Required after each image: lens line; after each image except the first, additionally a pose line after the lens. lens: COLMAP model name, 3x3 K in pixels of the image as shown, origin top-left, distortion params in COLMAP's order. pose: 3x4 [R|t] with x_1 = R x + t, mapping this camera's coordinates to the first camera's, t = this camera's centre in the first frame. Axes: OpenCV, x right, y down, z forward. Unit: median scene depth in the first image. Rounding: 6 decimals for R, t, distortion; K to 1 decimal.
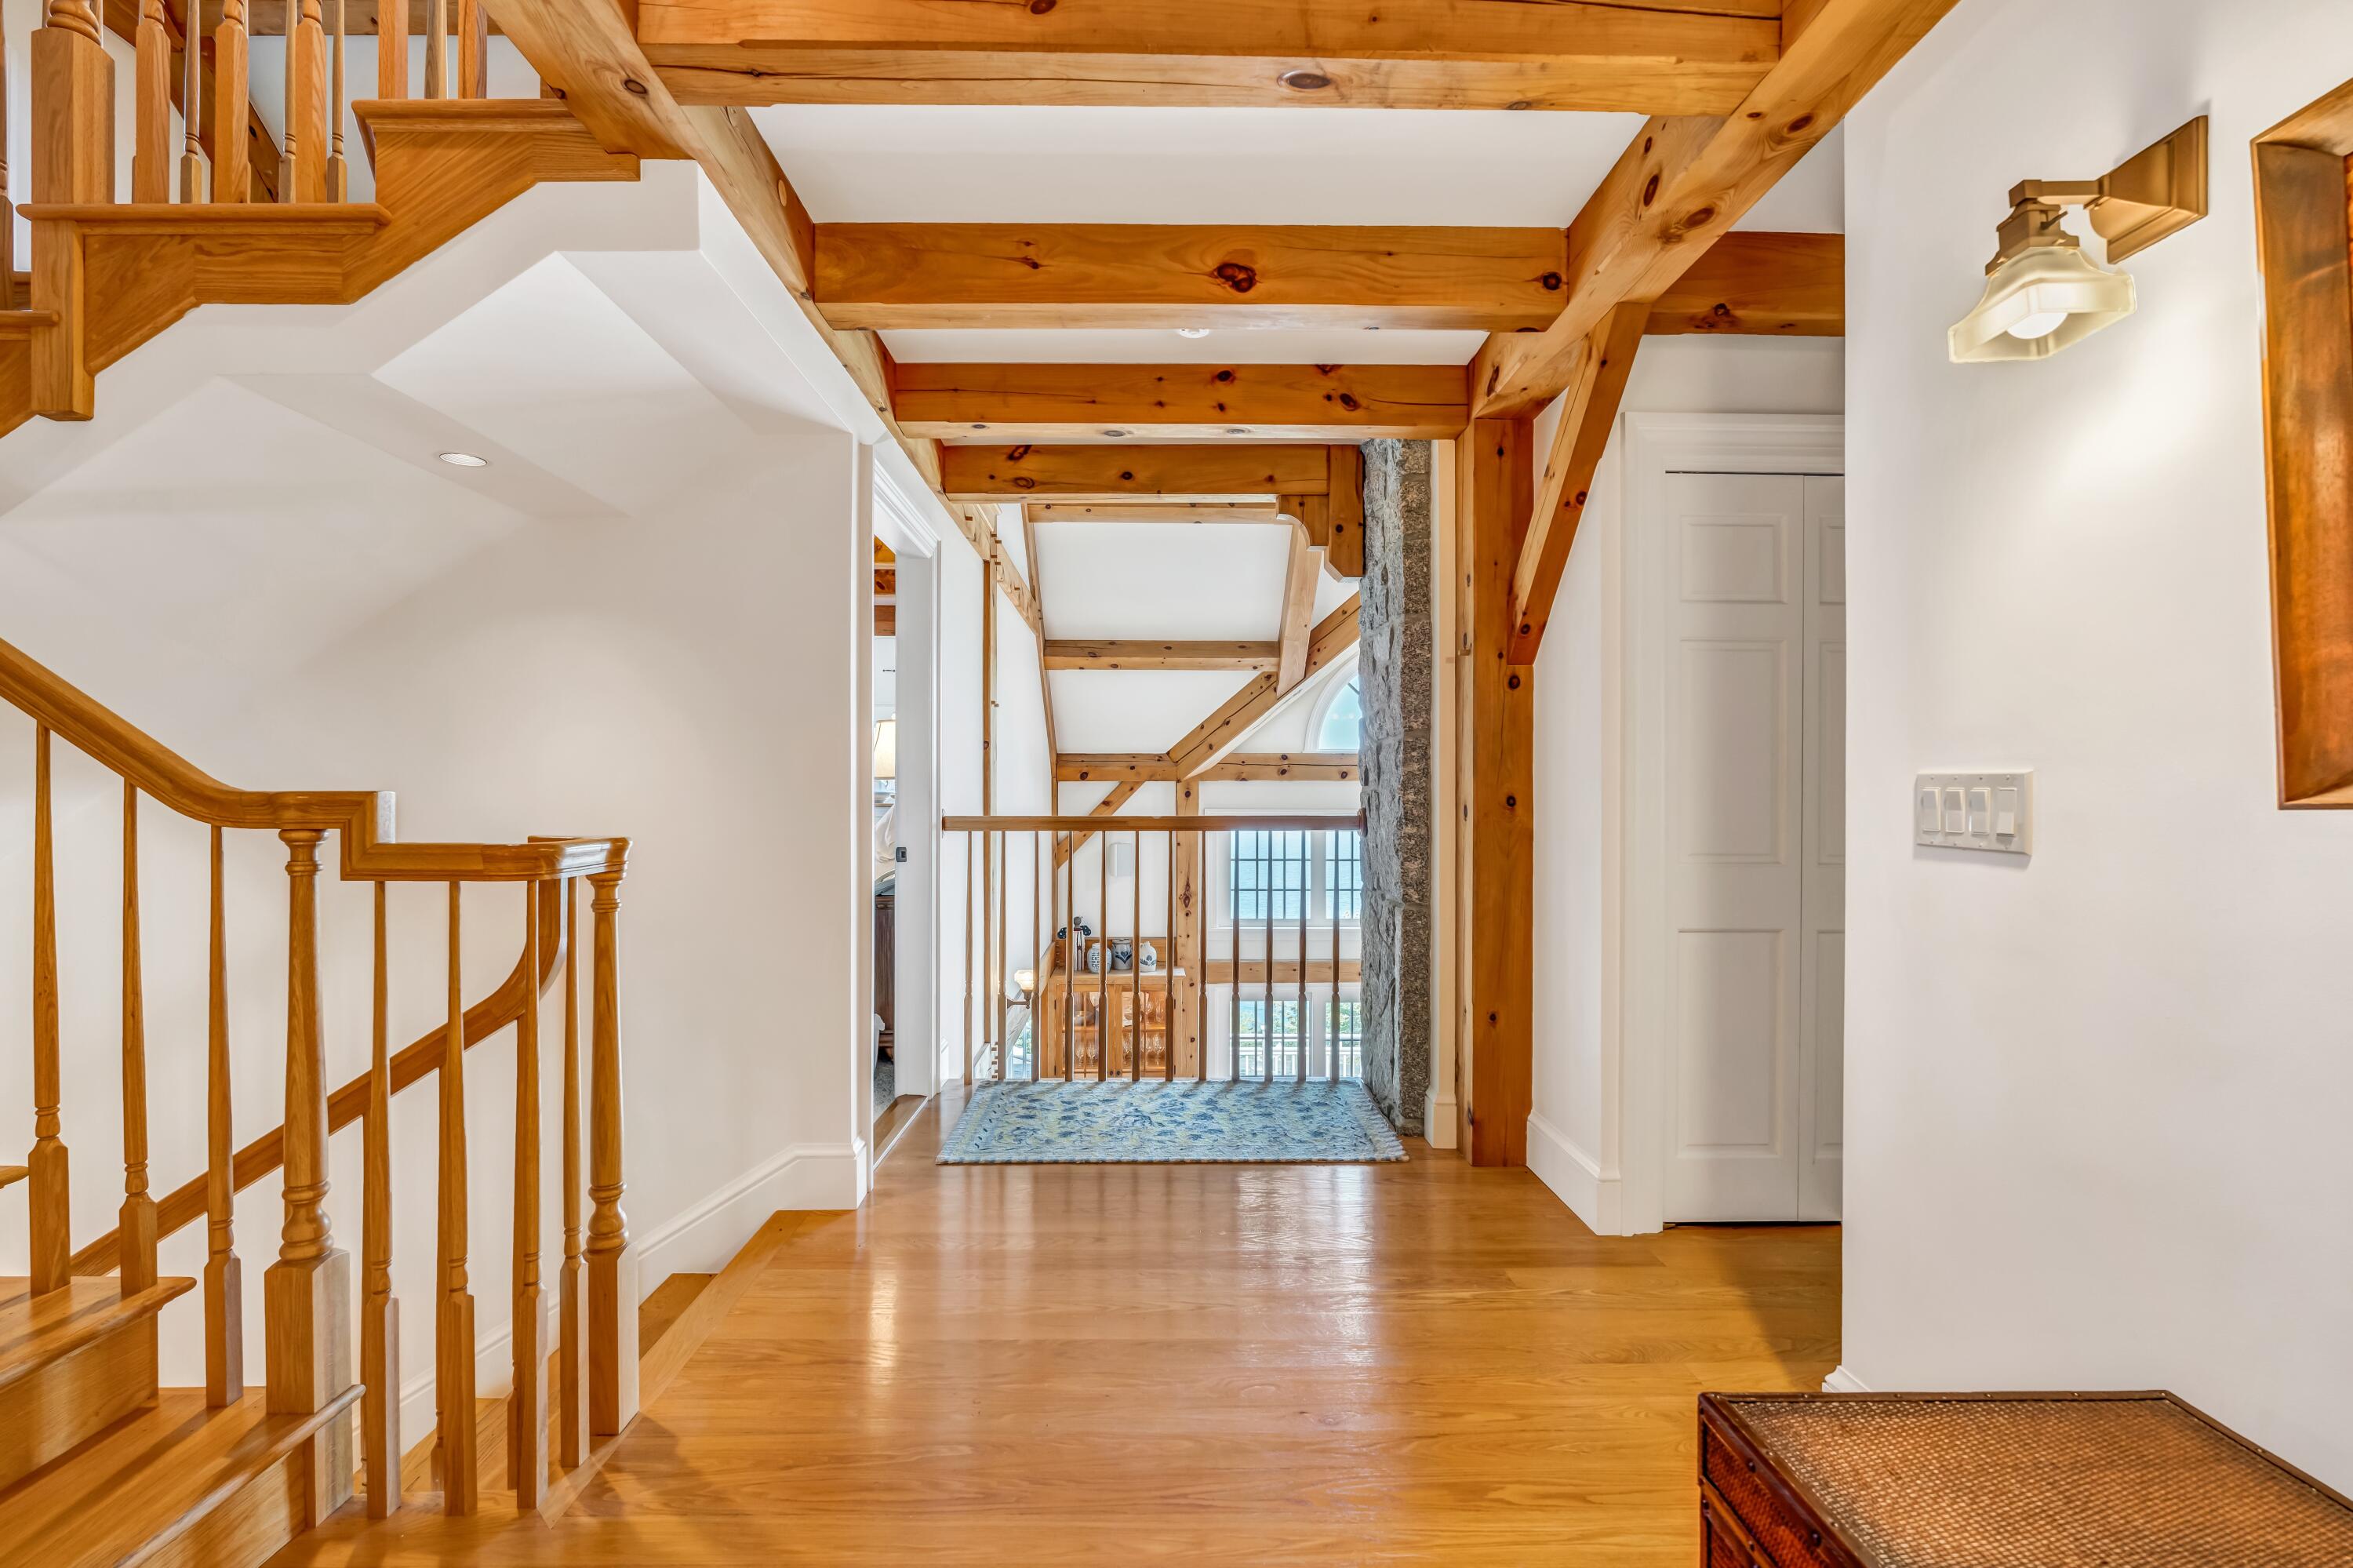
lens RADIAL K [[1044.9, 0, 1171.7], [0, 1044.9, 784.5], [0, 0, 1]] dist [-0.001698, -0.000450]
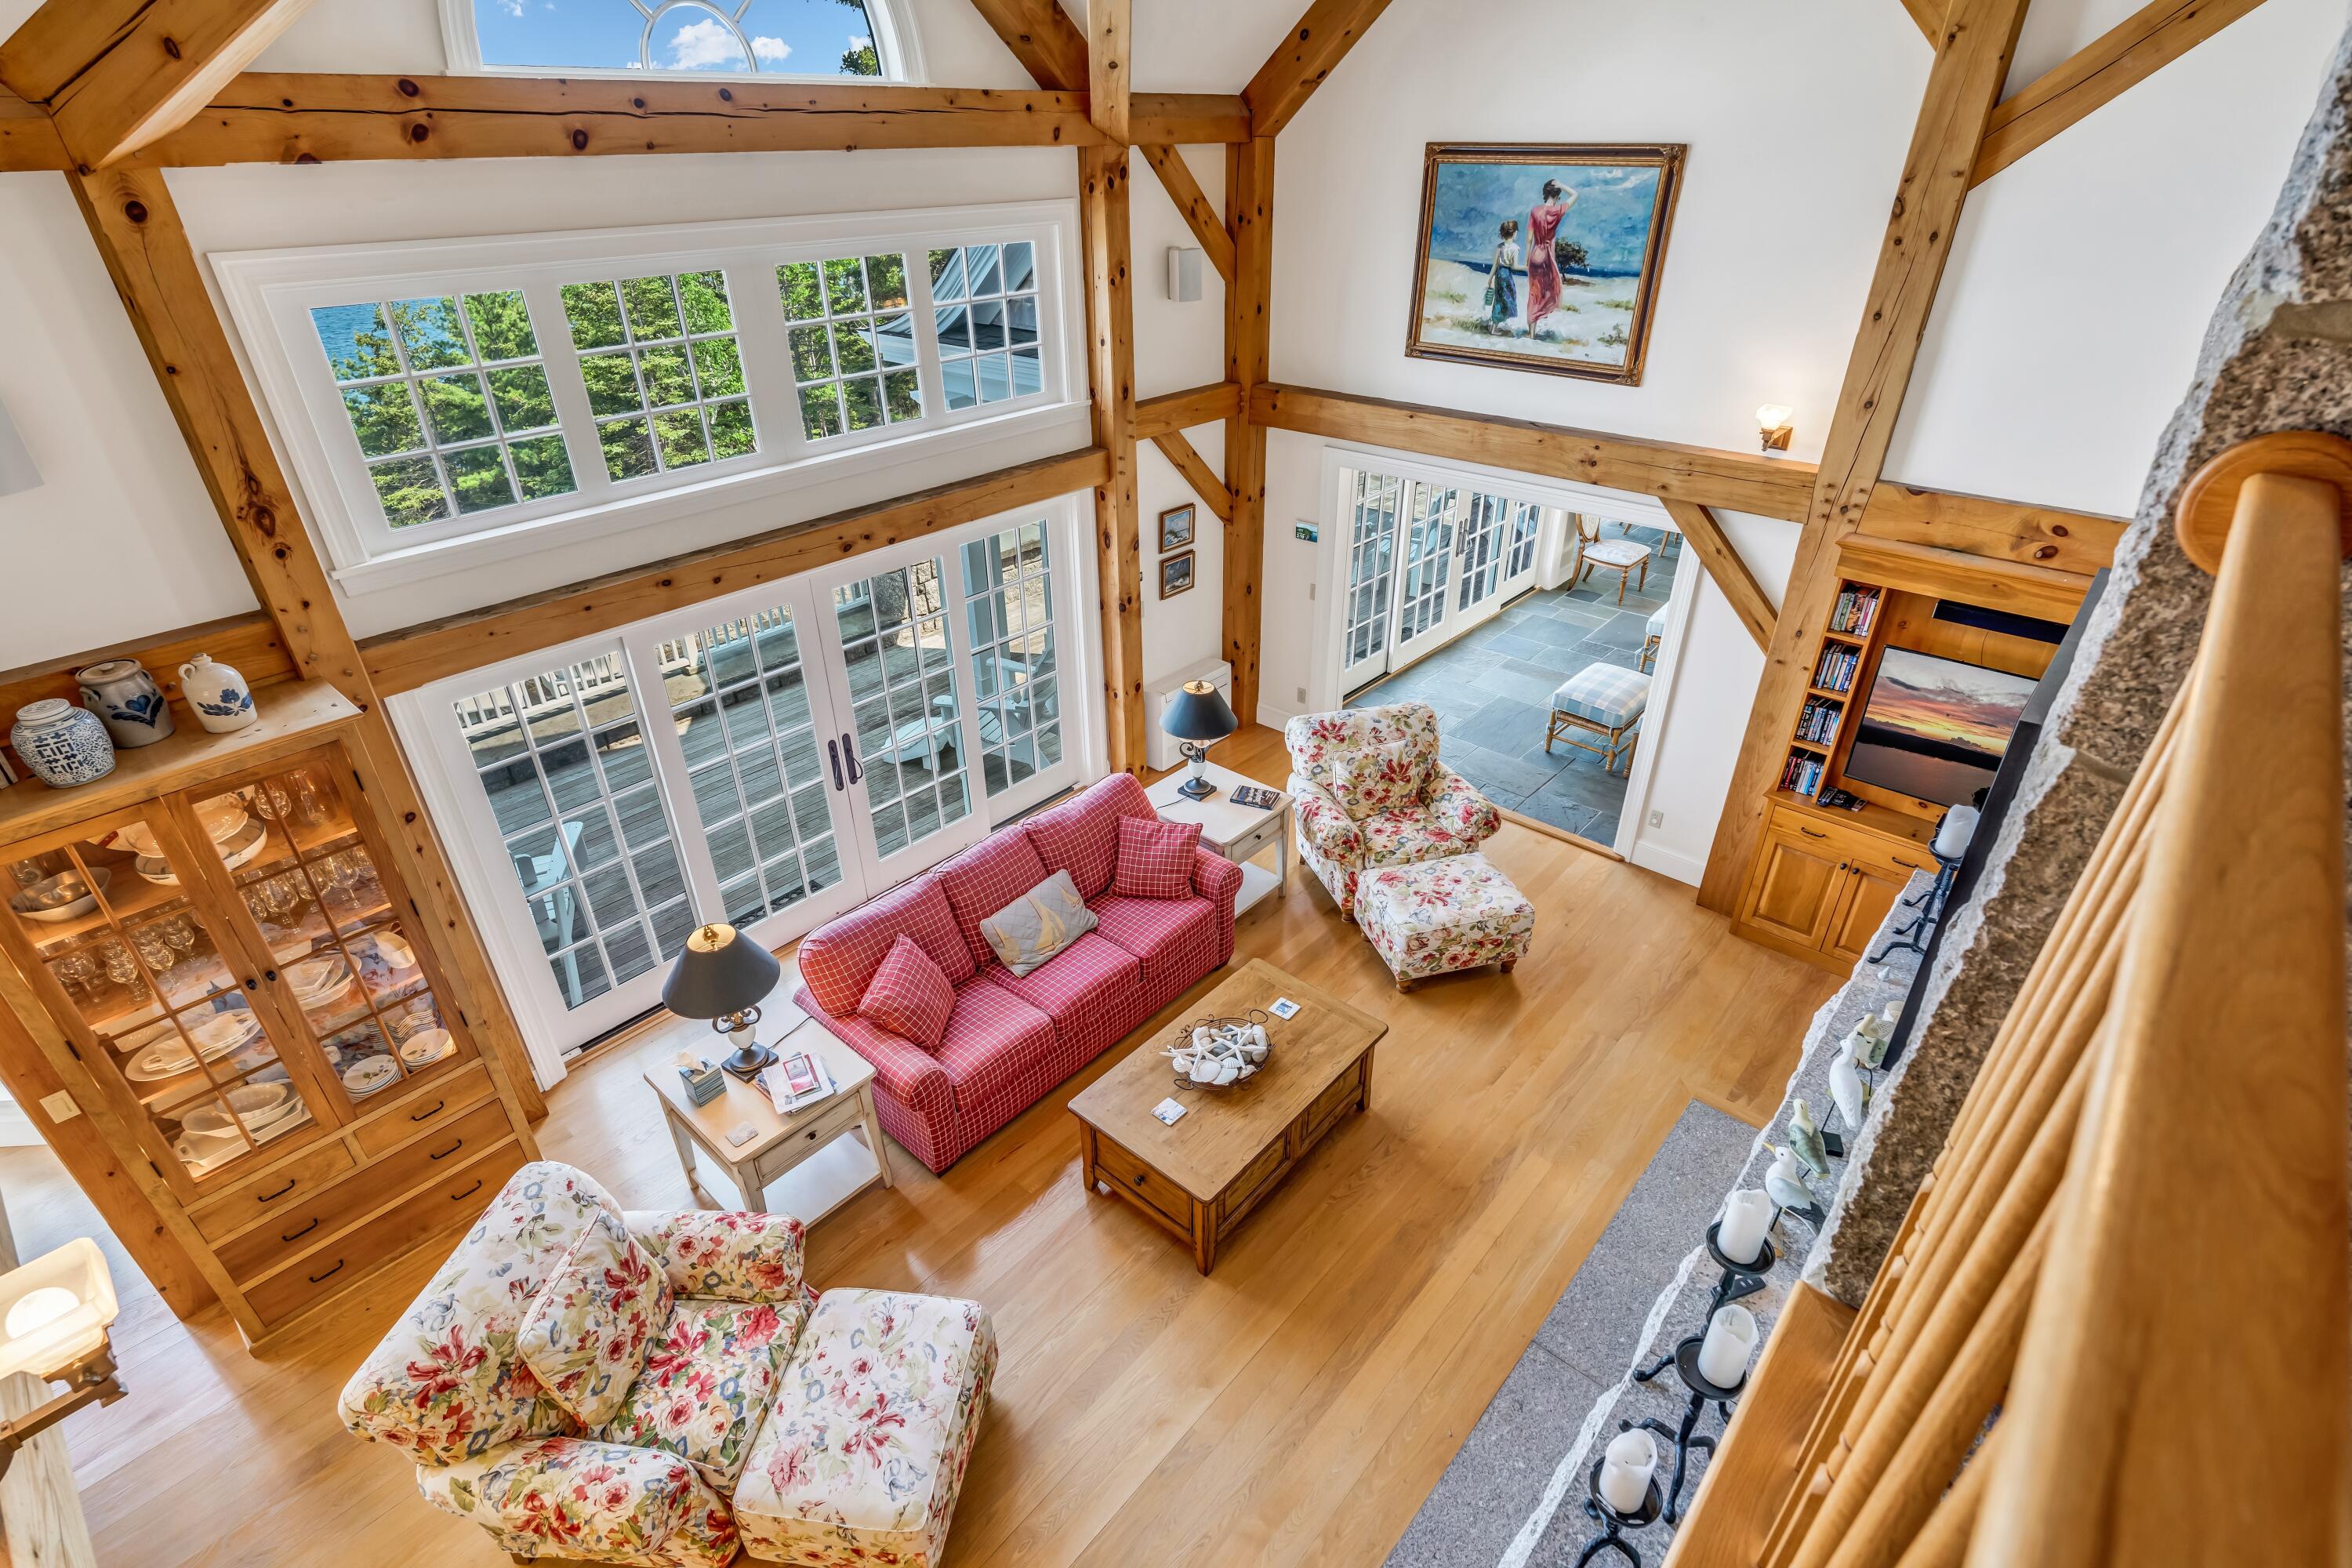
lens RADIAL K [[1117.2, 0, 1175.1], [0, 1117.2, 787.5], [0, 0, 1]] dist [-0.001115, -0.000186]
pose [[0.679574, -0.380406, 0.627272, -0.053819], [0.010227, 0.859882, 0.510391, -0.011628], [-0.733535, -0.340434, 0.588244, 0.474978]]
